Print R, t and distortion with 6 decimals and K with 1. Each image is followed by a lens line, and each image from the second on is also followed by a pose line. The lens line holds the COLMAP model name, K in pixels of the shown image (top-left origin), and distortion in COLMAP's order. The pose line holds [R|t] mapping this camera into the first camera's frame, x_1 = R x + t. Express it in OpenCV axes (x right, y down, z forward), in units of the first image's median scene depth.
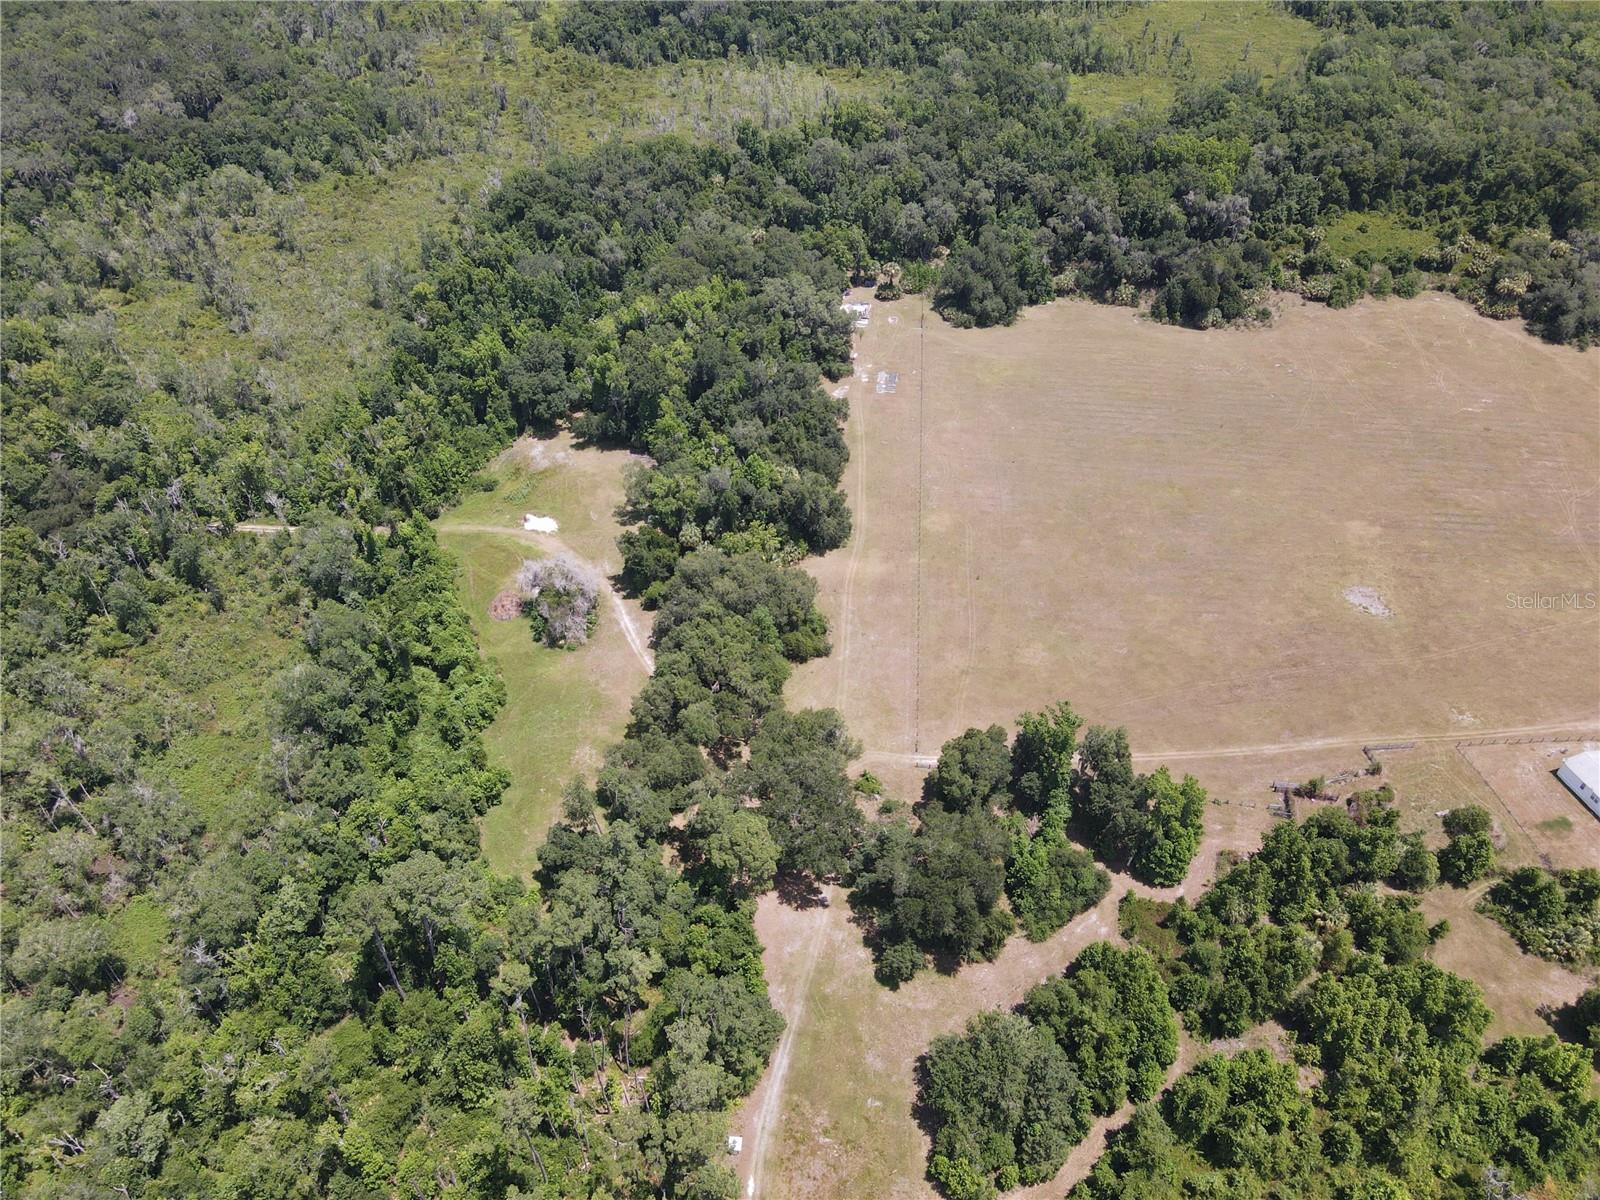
lens RADIAL K [[1175.6, 0, 787.7], [0, 1175.6, 596.5], [0, 0, 1]] dist [-0.007275, 0.049529]
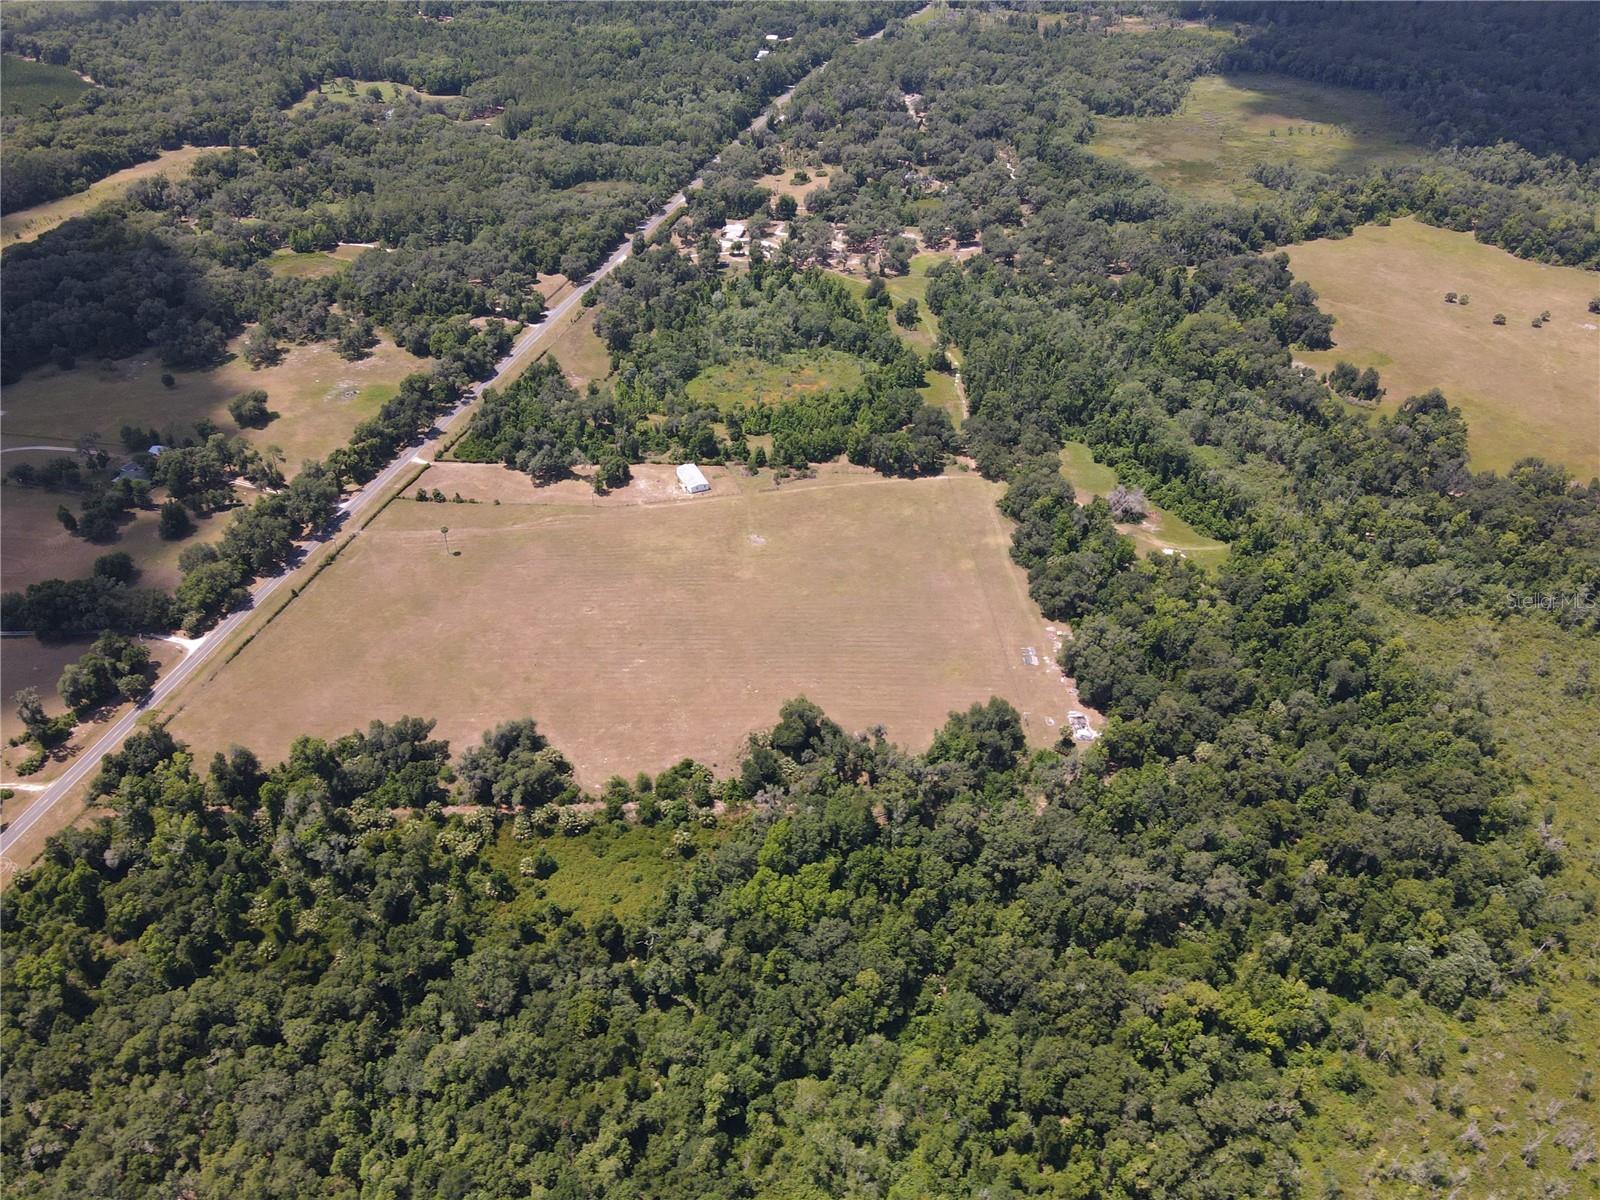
lens RADIAL K [[1175.6, 0, 787.7], [0, 1175.6, 596.5], [0, 0, 1]] dist [-0.007275, 0.049529]
pose [[-0.989318, 0.099524, -0.106508, 0.547931], [-0.082350, 0.221307, 0.971721, -1.642682], [0.120281, 0.970113, -0.210747, 1.264082]]
